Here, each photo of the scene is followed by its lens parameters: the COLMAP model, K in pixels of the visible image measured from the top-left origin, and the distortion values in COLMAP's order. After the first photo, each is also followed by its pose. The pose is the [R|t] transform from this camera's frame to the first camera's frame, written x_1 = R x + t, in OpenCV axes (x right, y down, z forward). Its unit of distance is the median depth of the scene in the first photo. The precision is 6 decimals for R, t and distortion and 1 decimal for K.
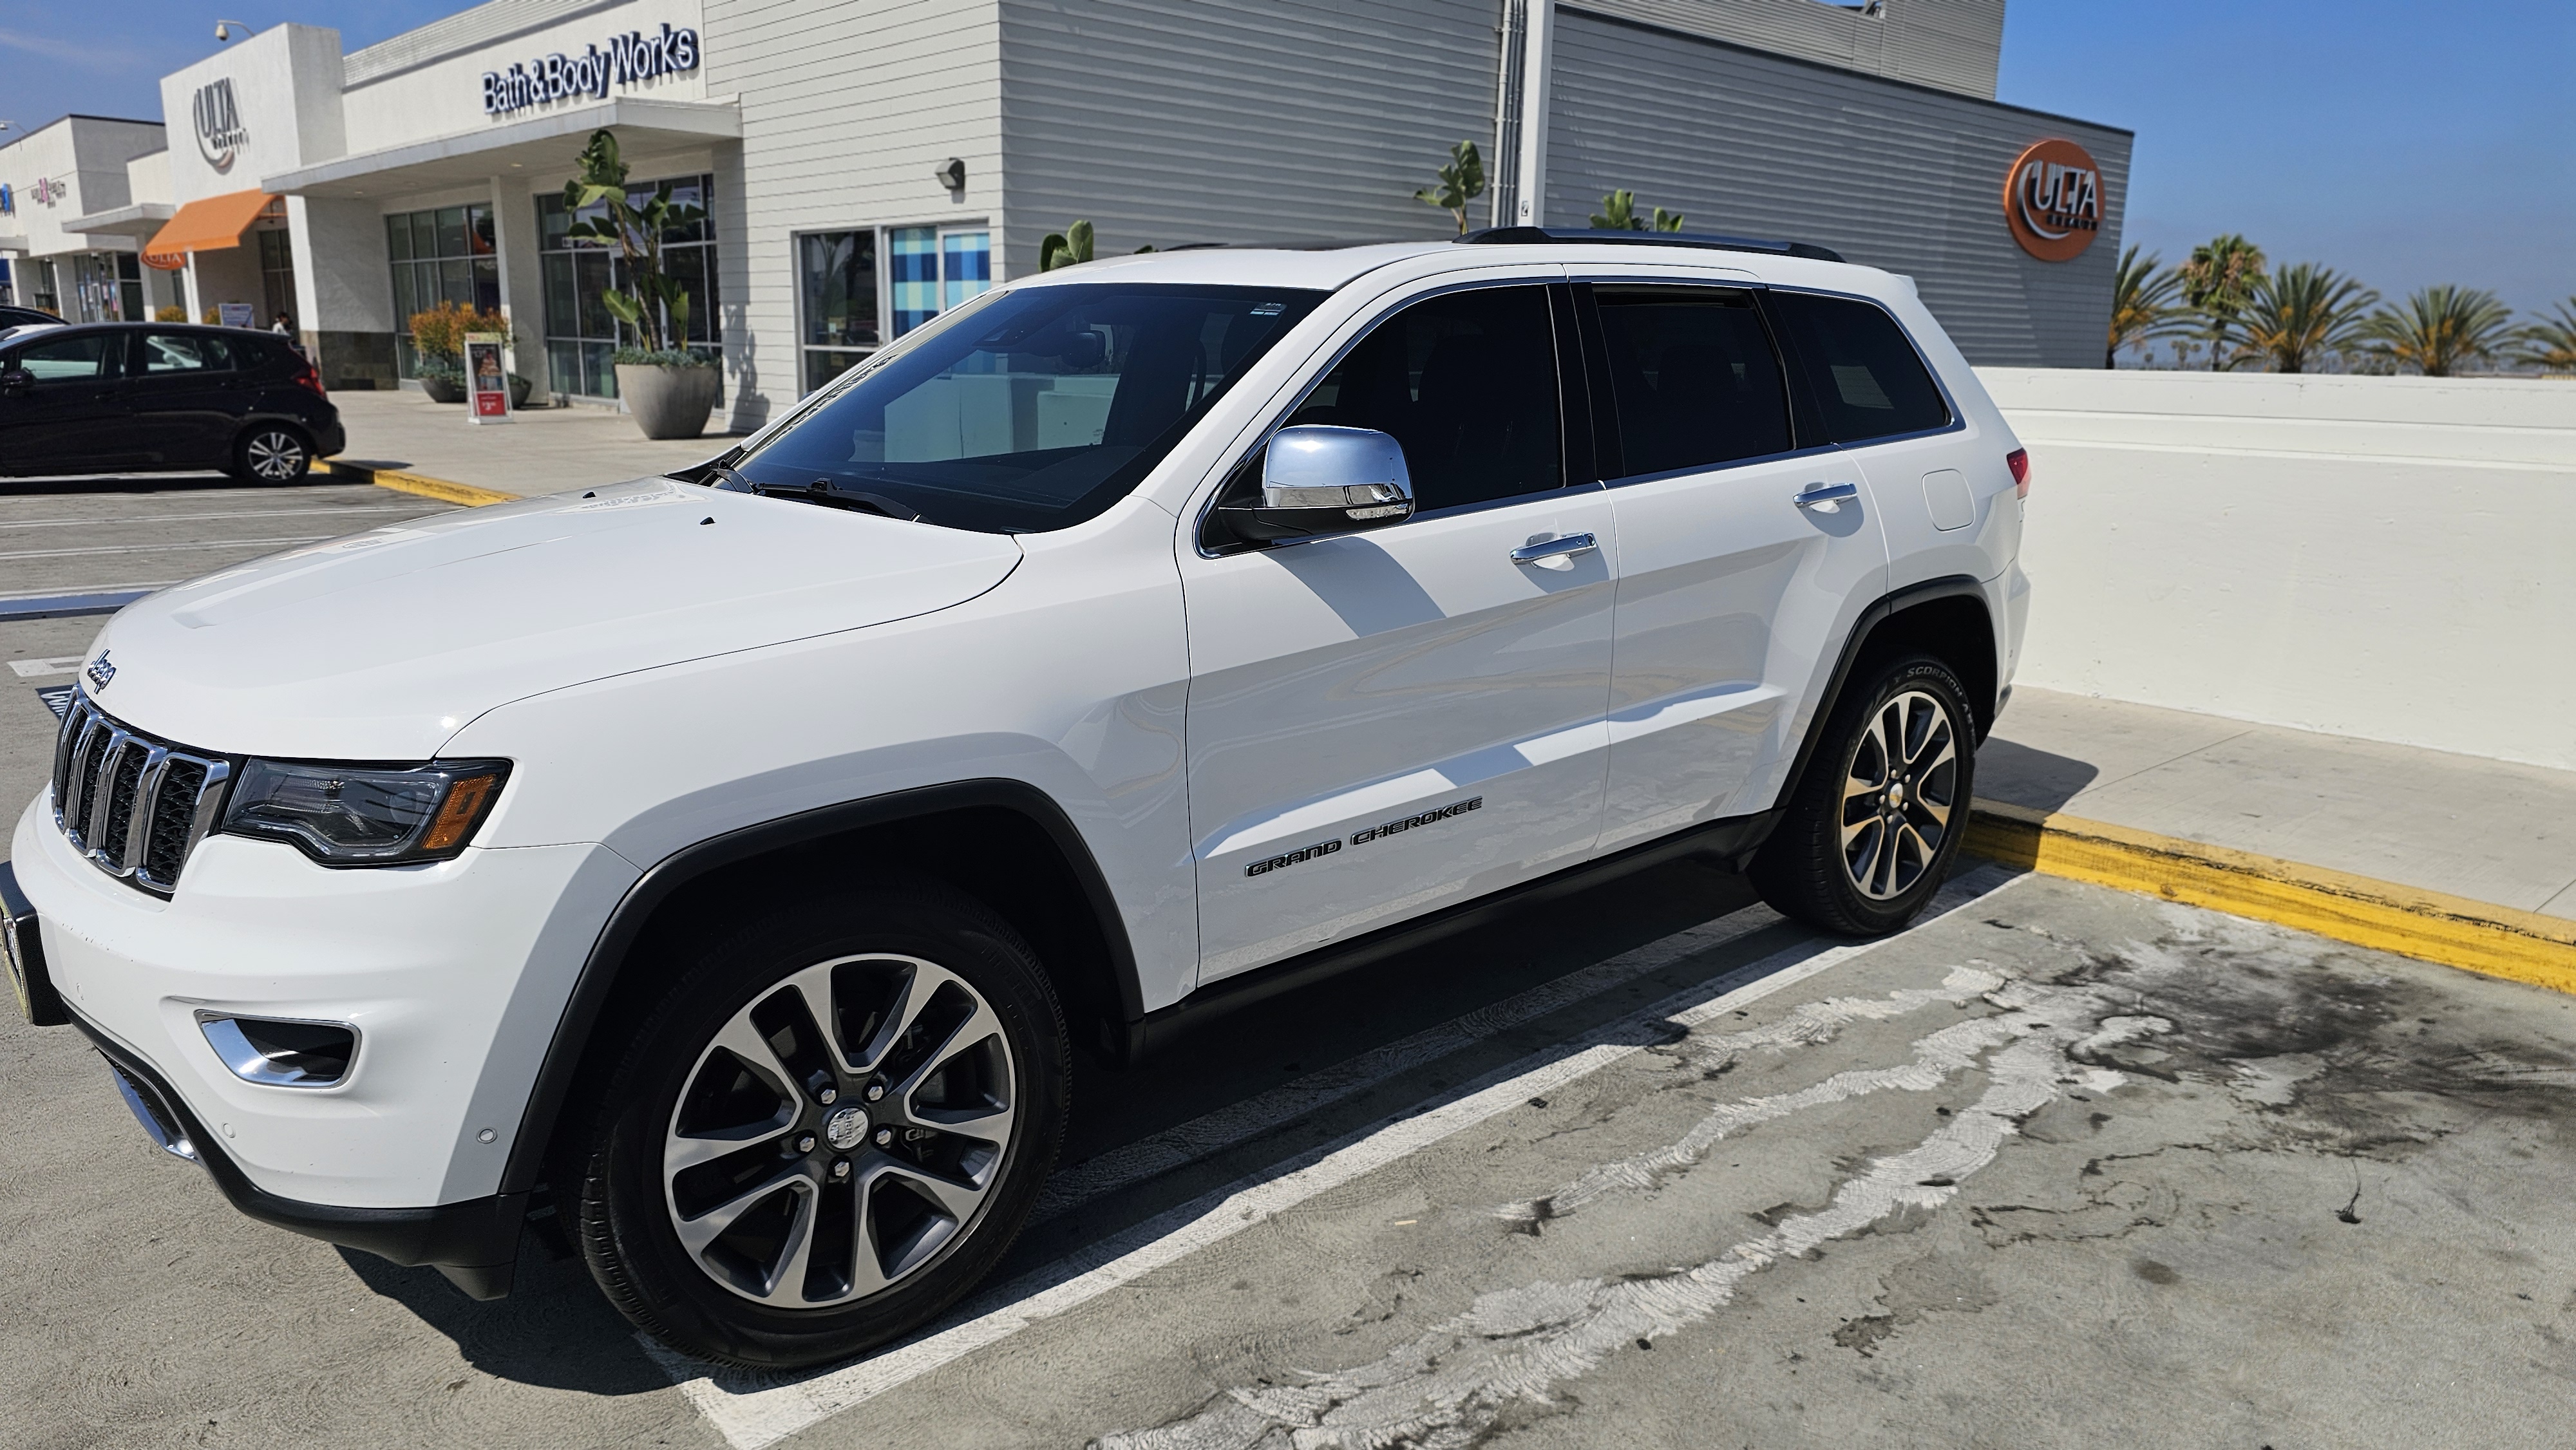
lens RADIAL K [[1711.6, 0, 1288.2], [0, 1711.6, 735.9], [0, 0, 1]] dist [0.037194, -0.018772]
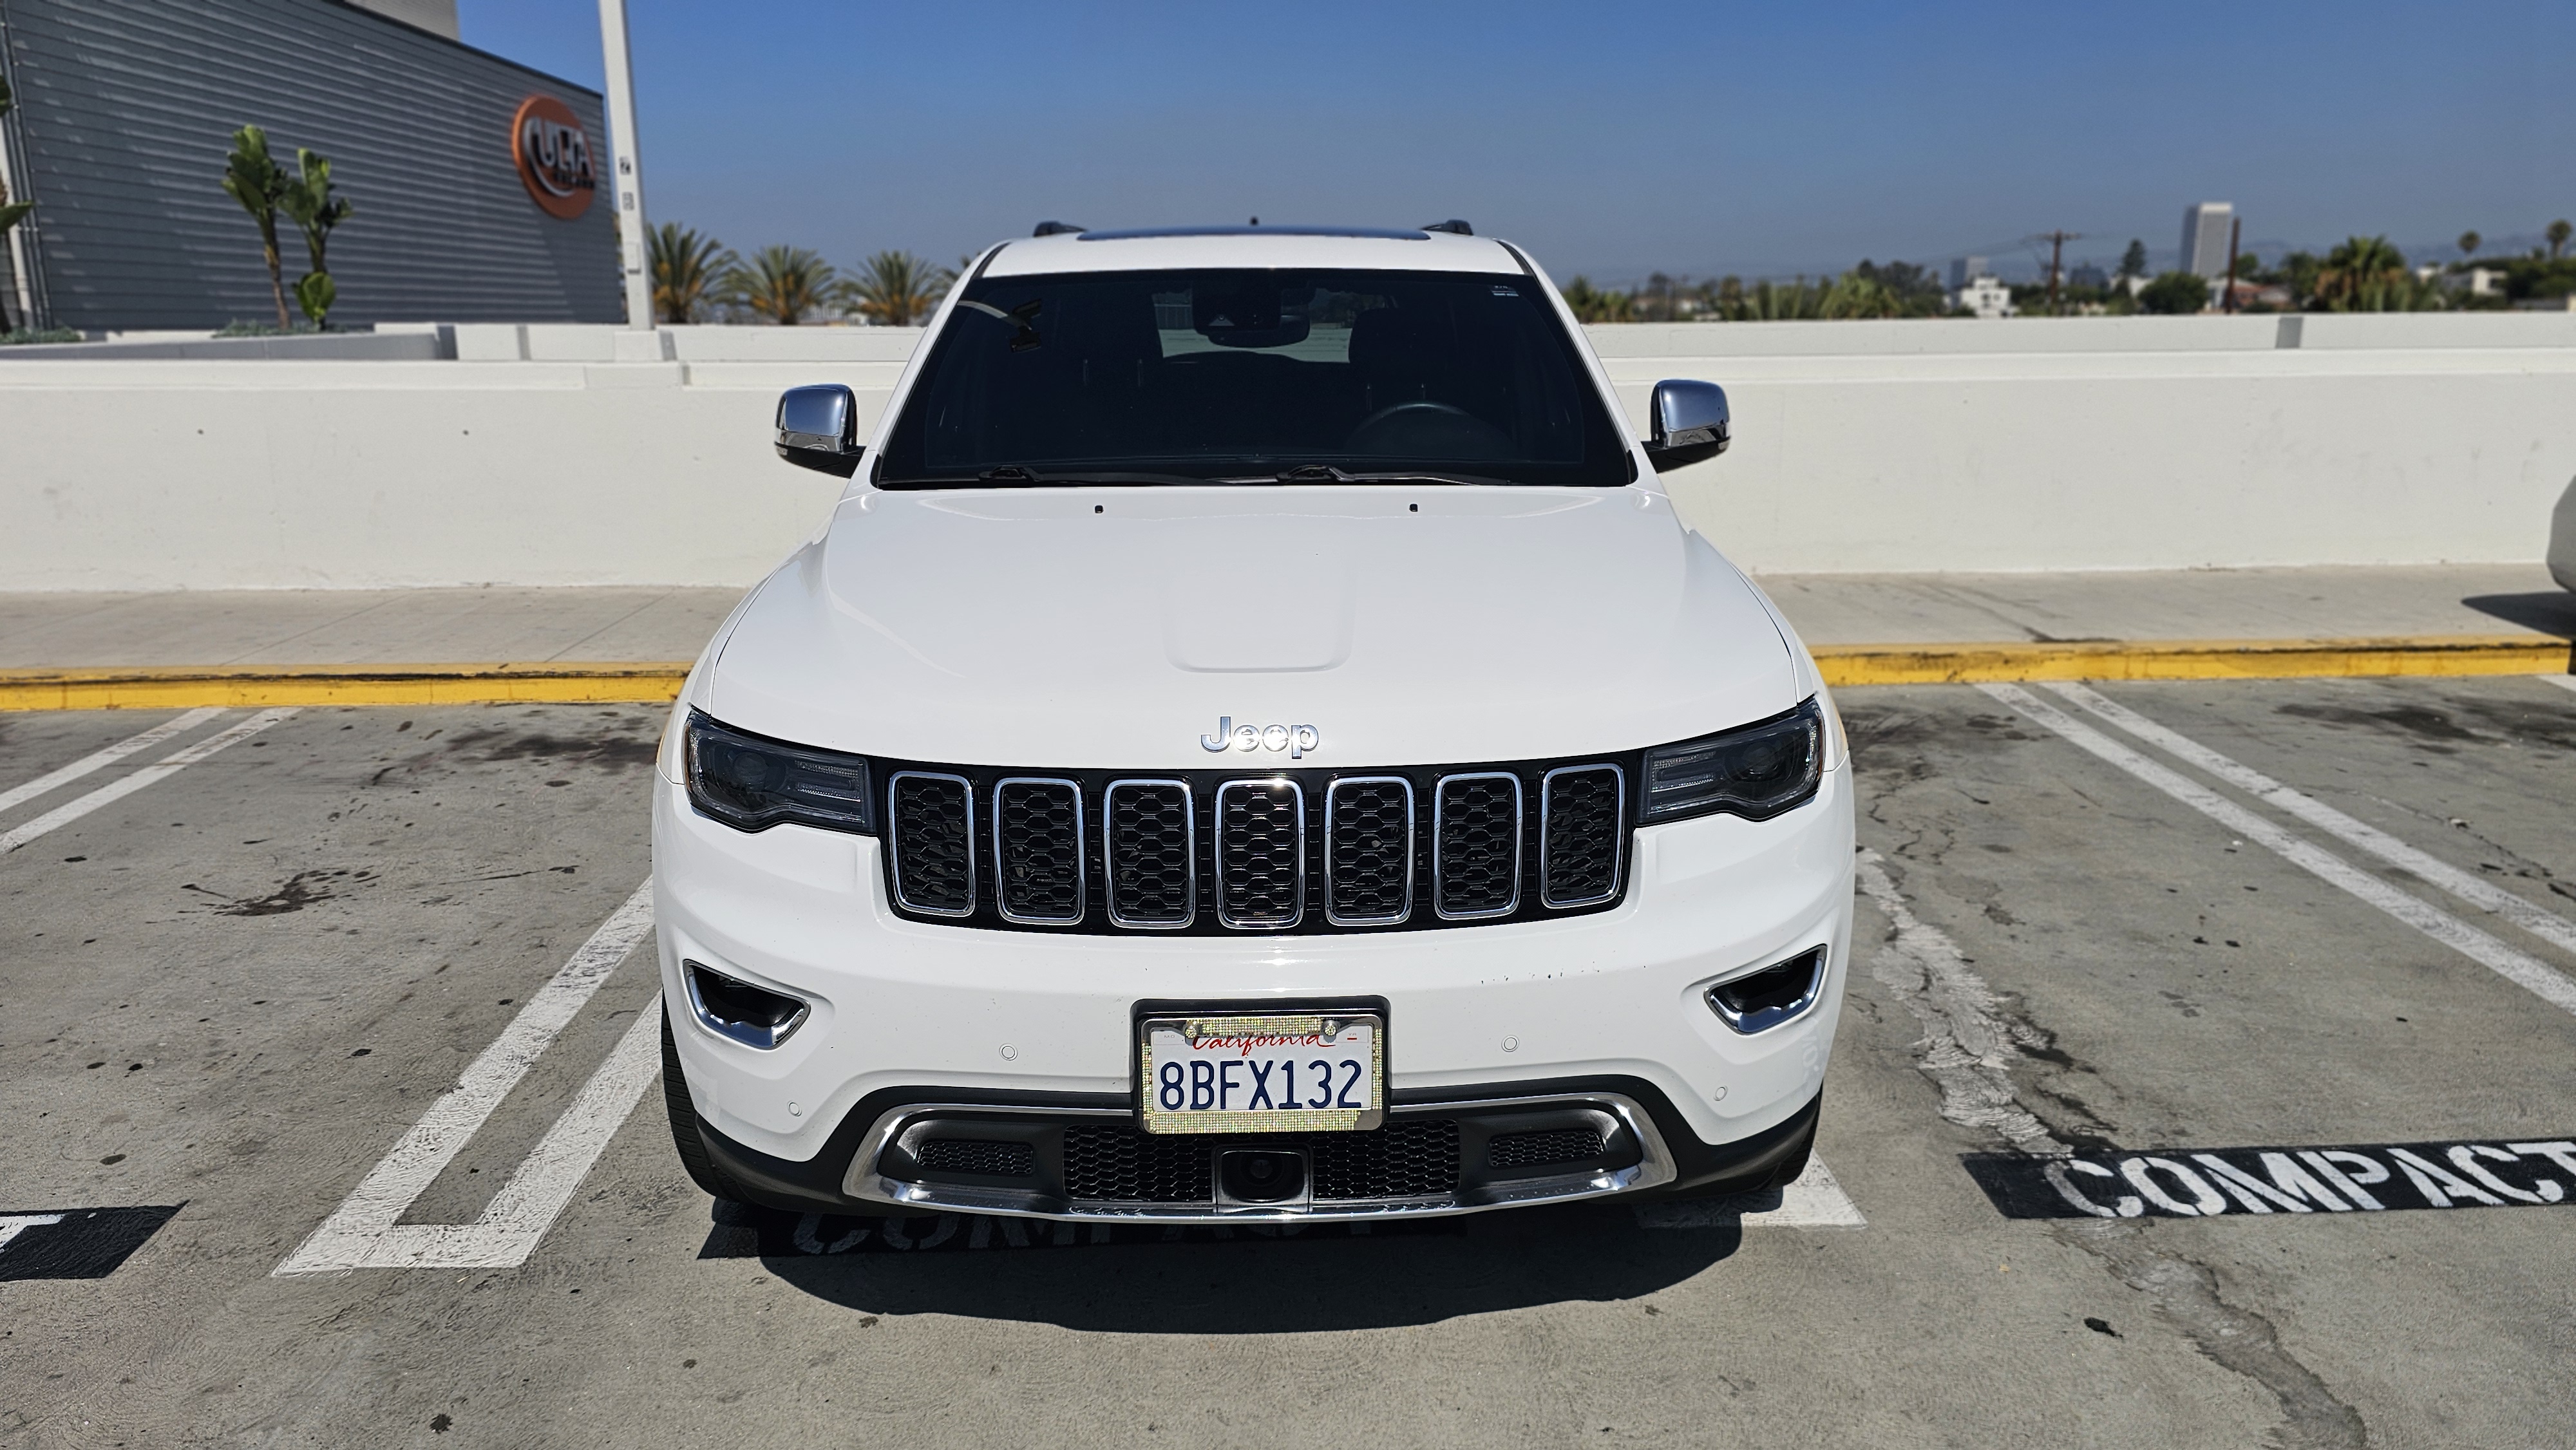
lens RADIAL K [[1711.6, 0, 1291.0], [0, 1711.6, 722.8], [0, 0, 1]] dist [0.037194, -0.018772]
pose [[0.636345, -0.199180, 0.745246, -0.951056], [0.185415, 0.977261, 0.102869, -0.093905], [-0.748790, 0.072720, 0.658806, 0.308923]]
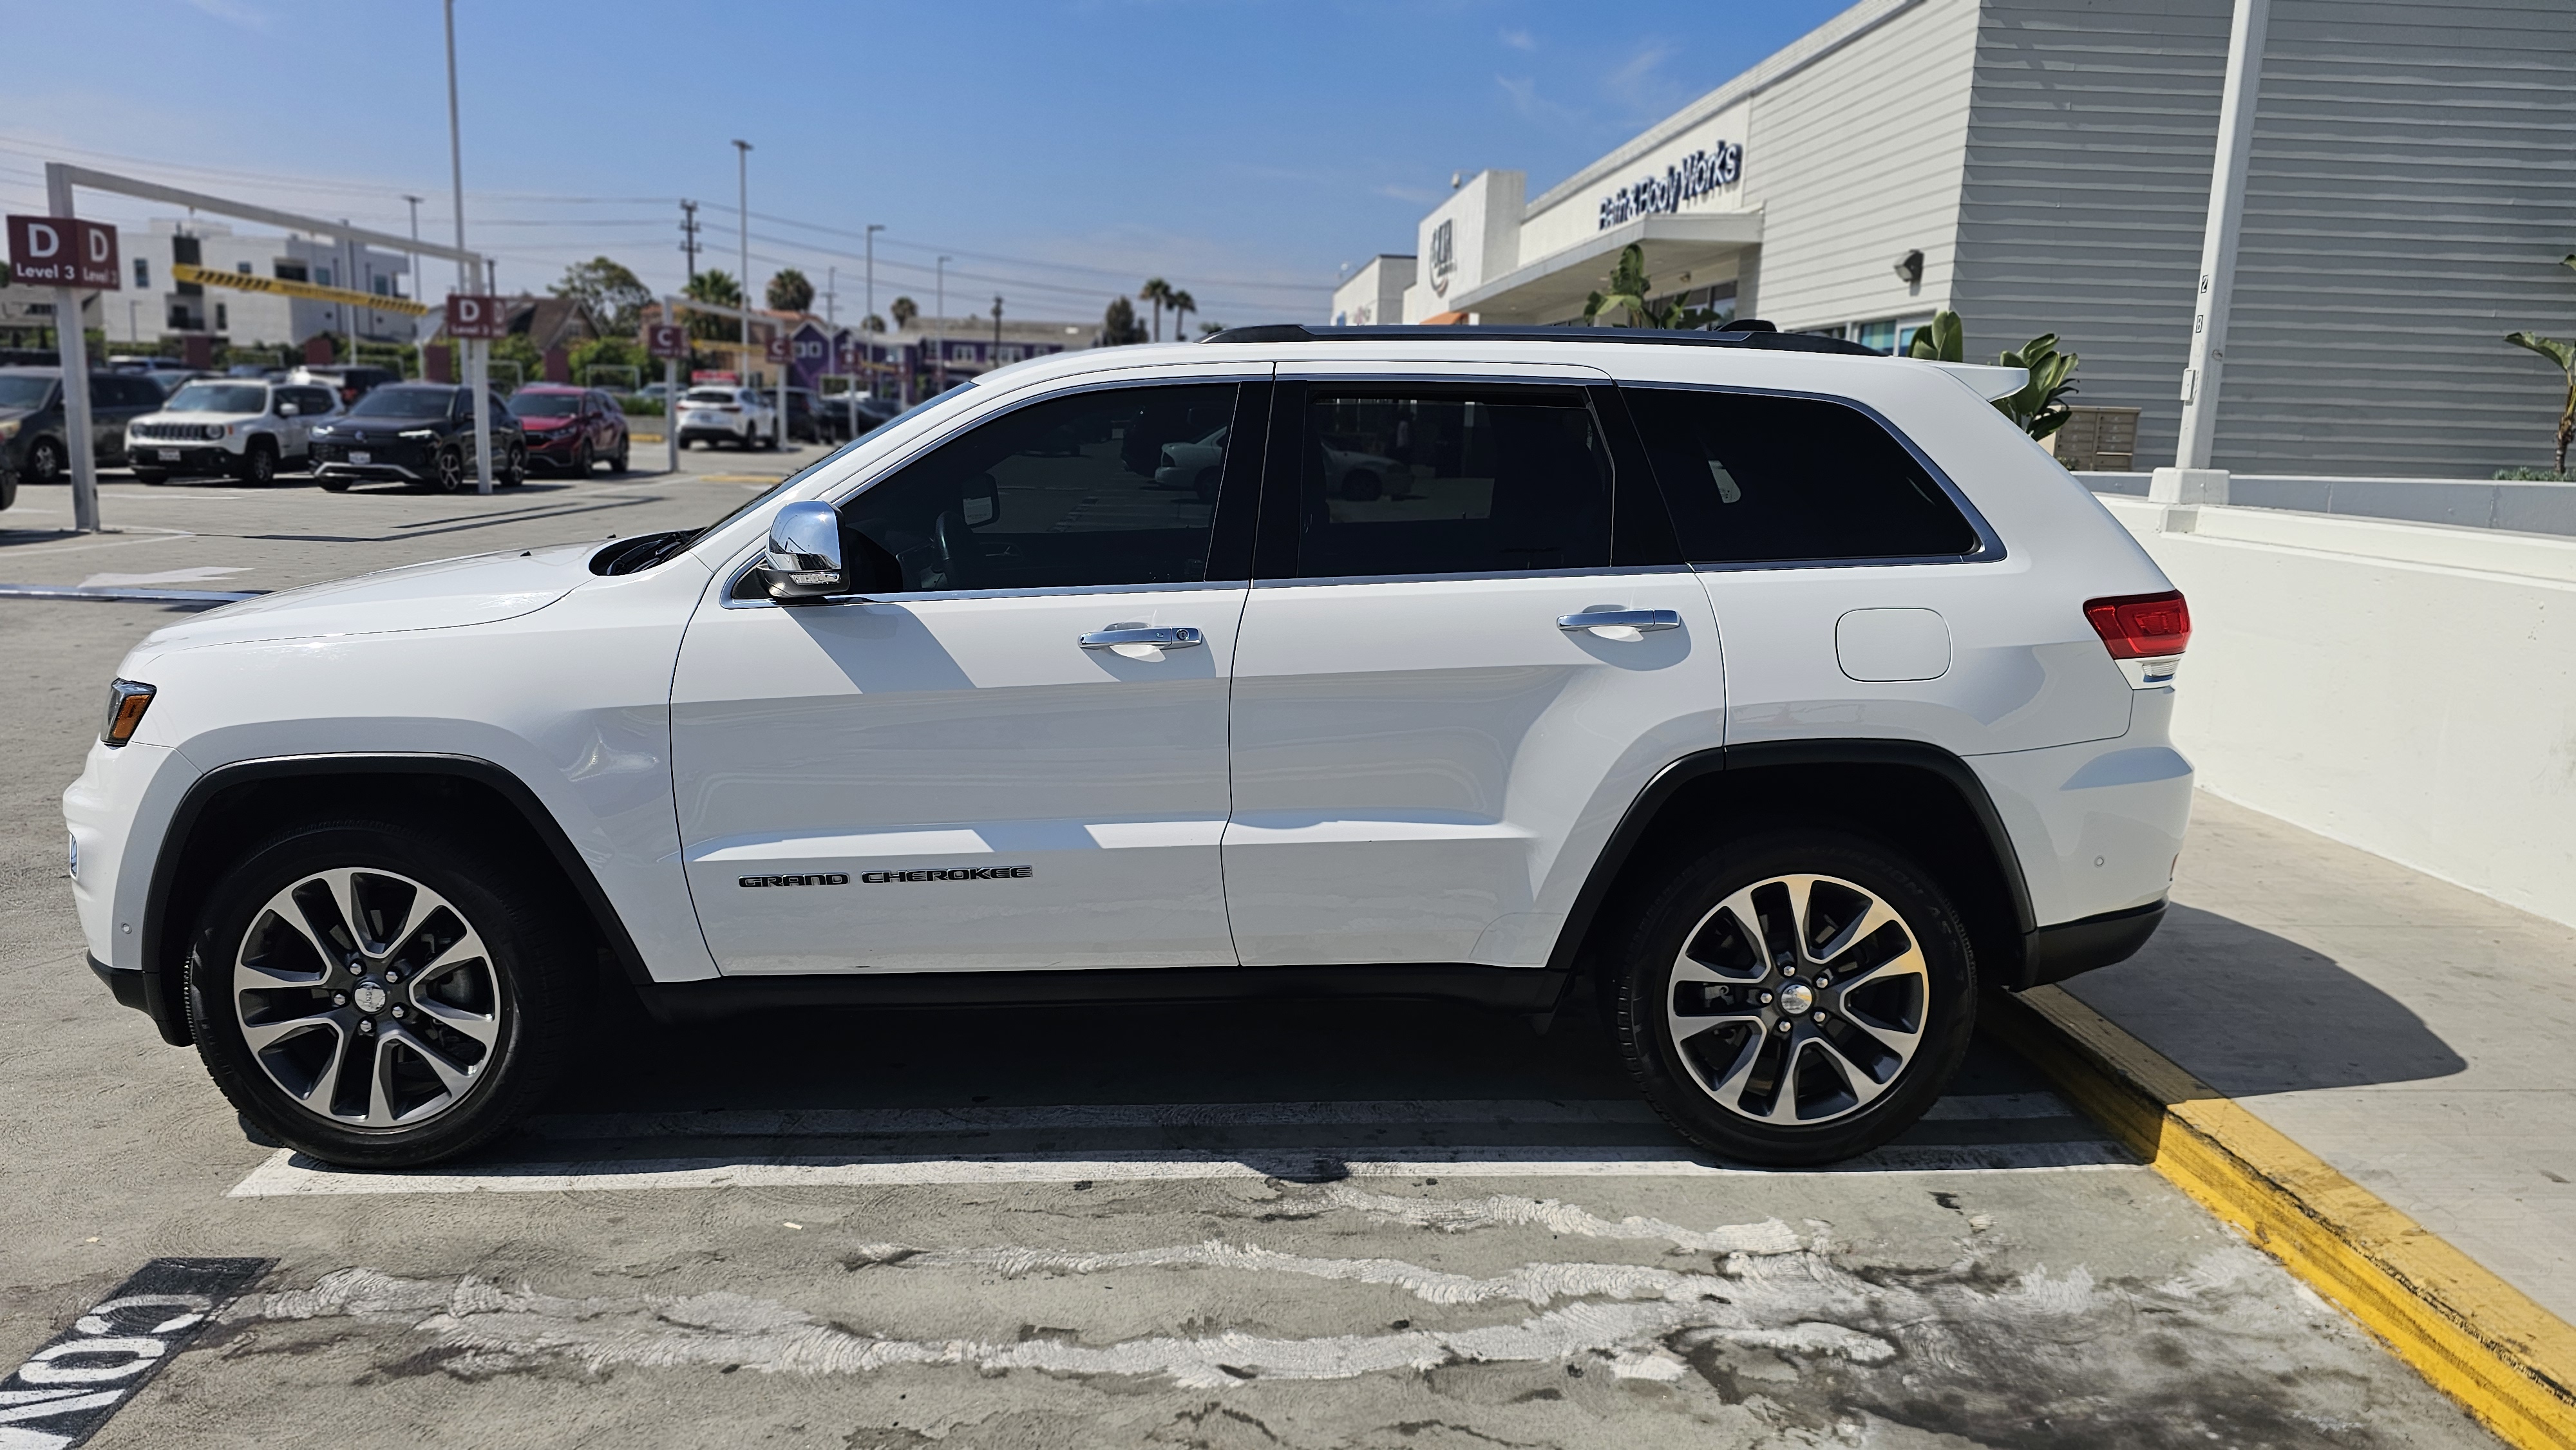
lens RADIAL K [[1711.6, 0, 1273.6], [0, 1711.6, 717.4], [0, 0, 1]] dist [0.037194, -0.018772]
pose [[0.776972, 0.115455, -0.618858, 0.792405], [-0.154526, 0.987941, -0.009695, -0.061694], [0.610276, 0.103162, 0.785443, 0.242025]]
